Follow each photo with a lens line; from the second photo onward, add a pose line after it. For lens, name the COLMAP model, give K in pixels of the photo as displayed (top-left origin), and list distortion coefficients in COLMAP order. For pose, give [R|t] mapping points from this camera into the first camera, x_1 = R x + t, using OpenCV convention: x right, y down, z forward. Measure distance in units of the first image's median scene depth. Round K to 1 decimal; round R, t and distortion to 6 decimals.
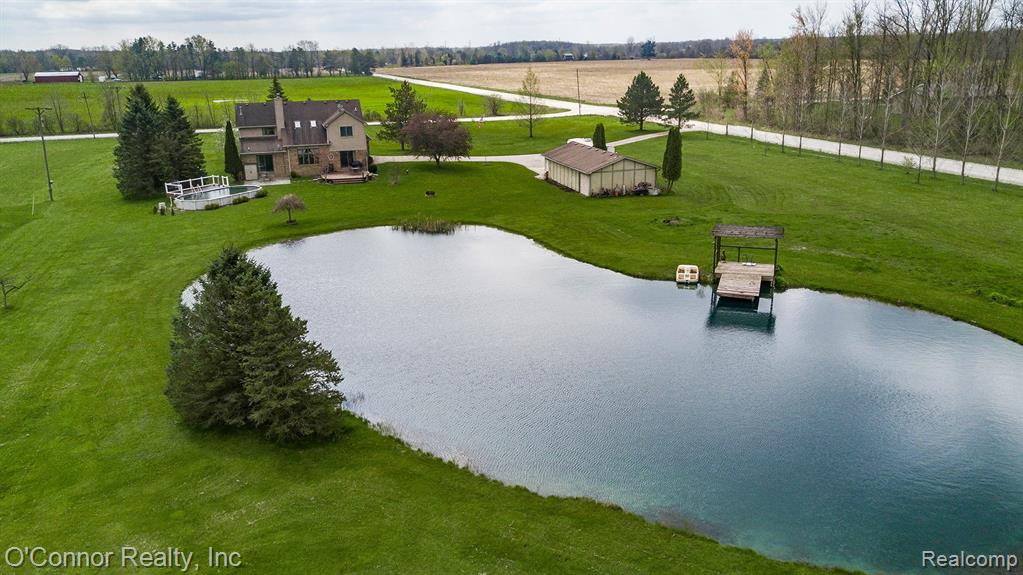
lens RADIAL K [[776.2, 0, 506.9], [0, 776.2, 300.2], [0, 0, 1]] dist [0.016106, -0.014170]
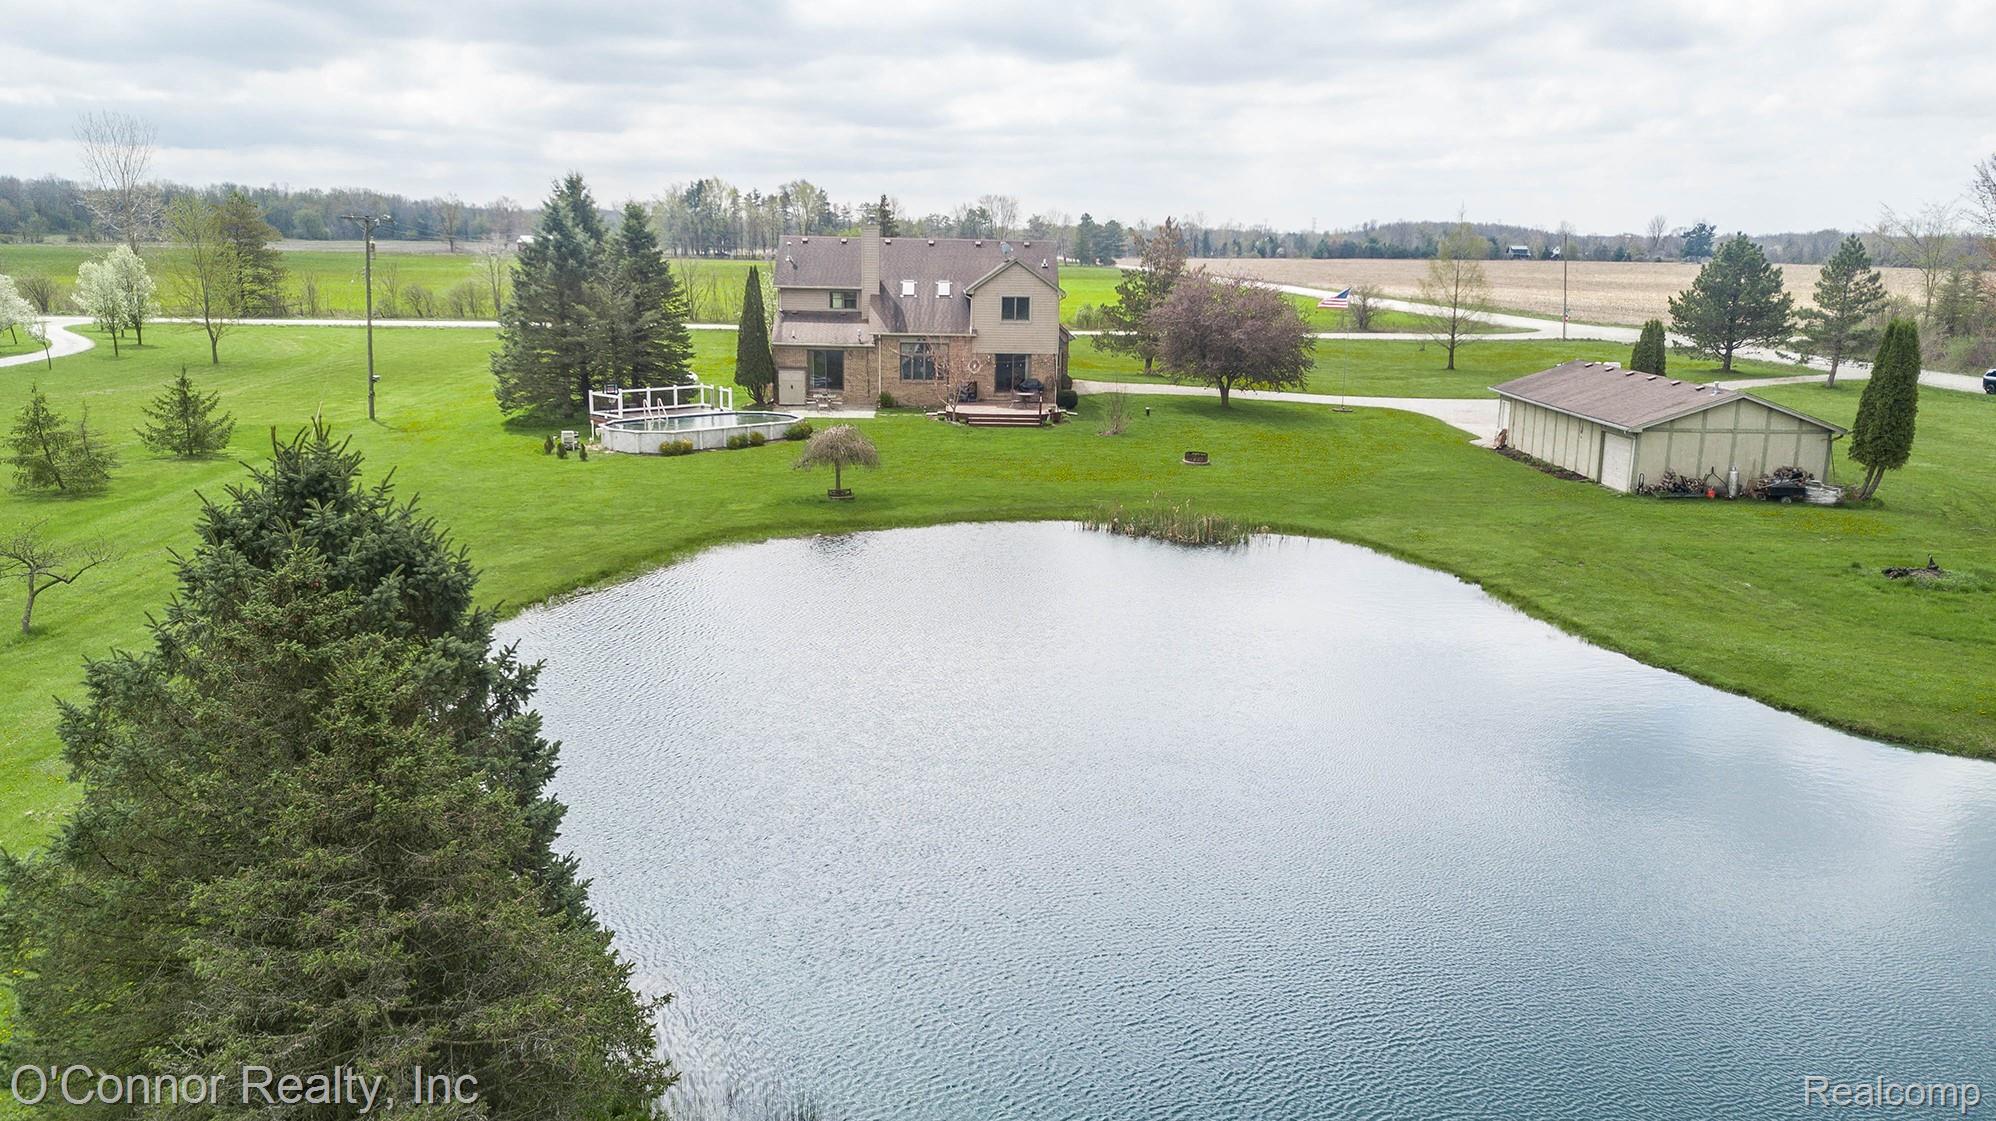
lens RADIAL K [[1514.4, 0, 989.0], [0, 1514.4, 585.4], [0, 0, 1]] dist [0.016106, -0.014170]
pose [[0.968279, 0.089032, -0.233471, -0.014313], [-0.108816, 0.991360, -0.073248, -0.004580], [0.224932, 0.096330, 0.969601, 0.215390]]
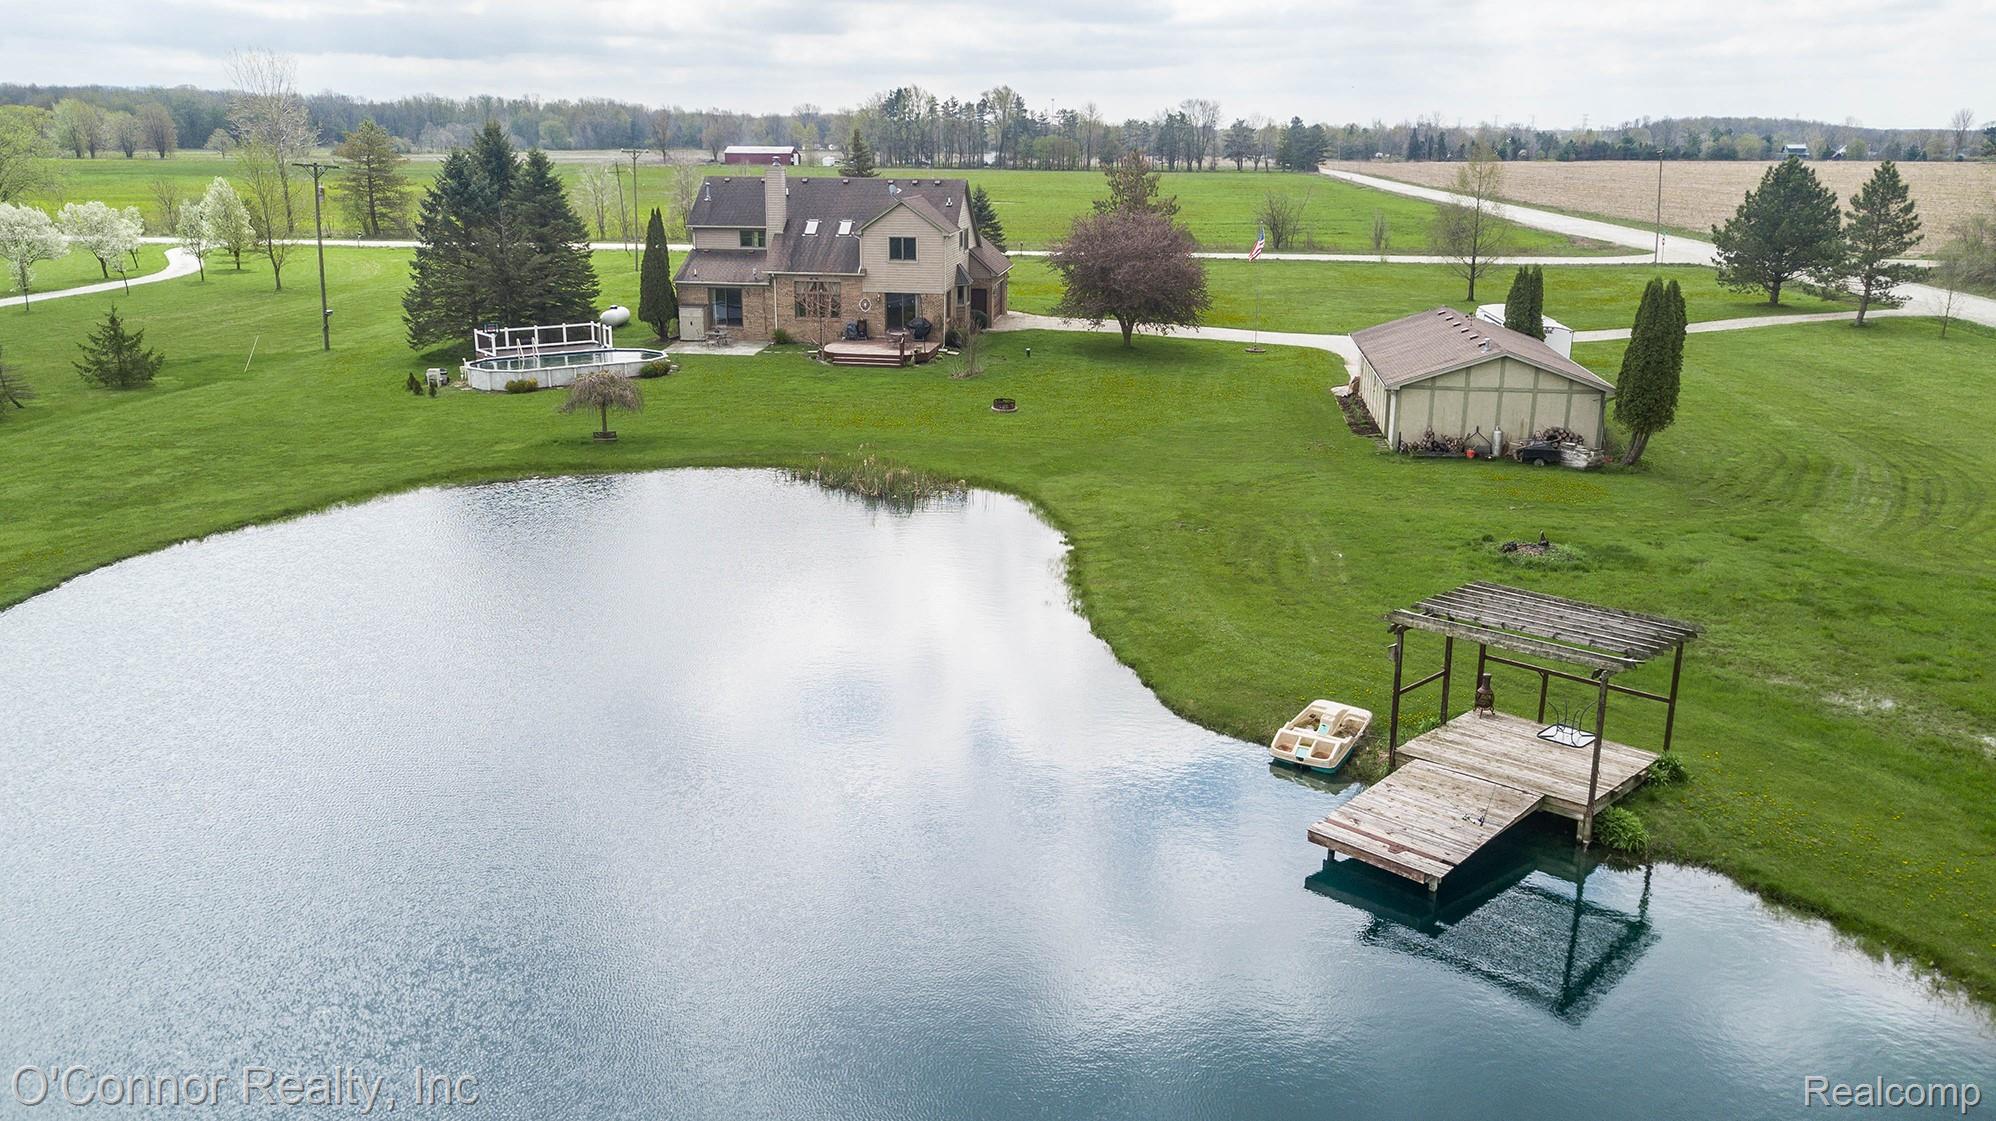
lens RADIAL K [[1533.5, 0, 998.0], [0, 1533.5, 560.5], [0, 0, 1]] dist [0.003117, 0.002954]
pose [[0.916964, 0.131008, -0.376848, 0.194807], [-0.145466, 0.989312, -0.010027, -0.044630], [0.371506, 0.064013, 0.926221, 0.243704]]
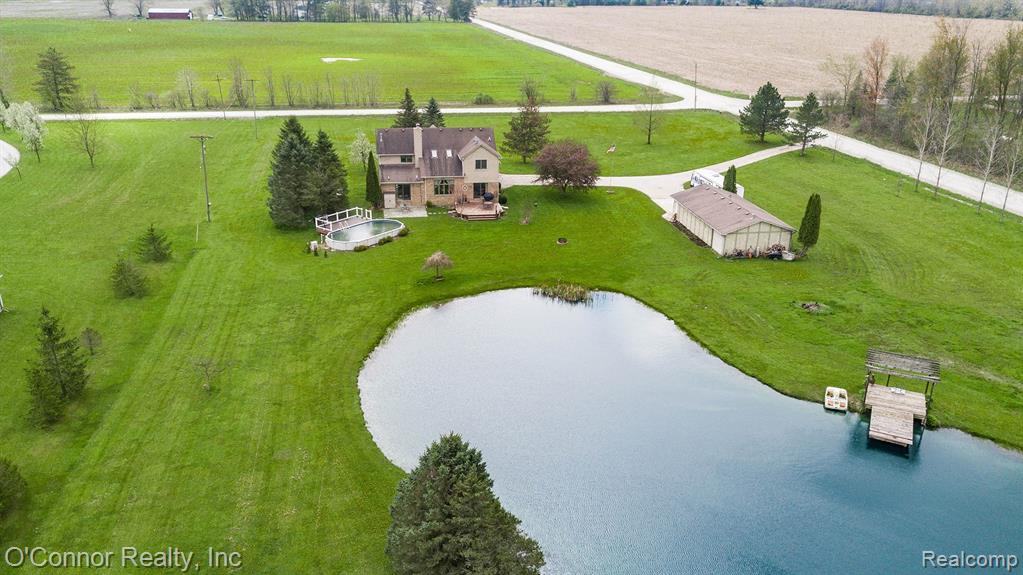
lens RADIAL K [[776.2, 0, 506.9], [0, 776.2, 300.2], [0, 0, 1]] dist [0.016106, -0.014170]
pose [[0.993323, 0.071096, -0.090858, -0.068658], [-0.063271, 0.994259, 0.086284, -0.132907], [0.096470, -0.079959, 0.992119, -0.031587]]
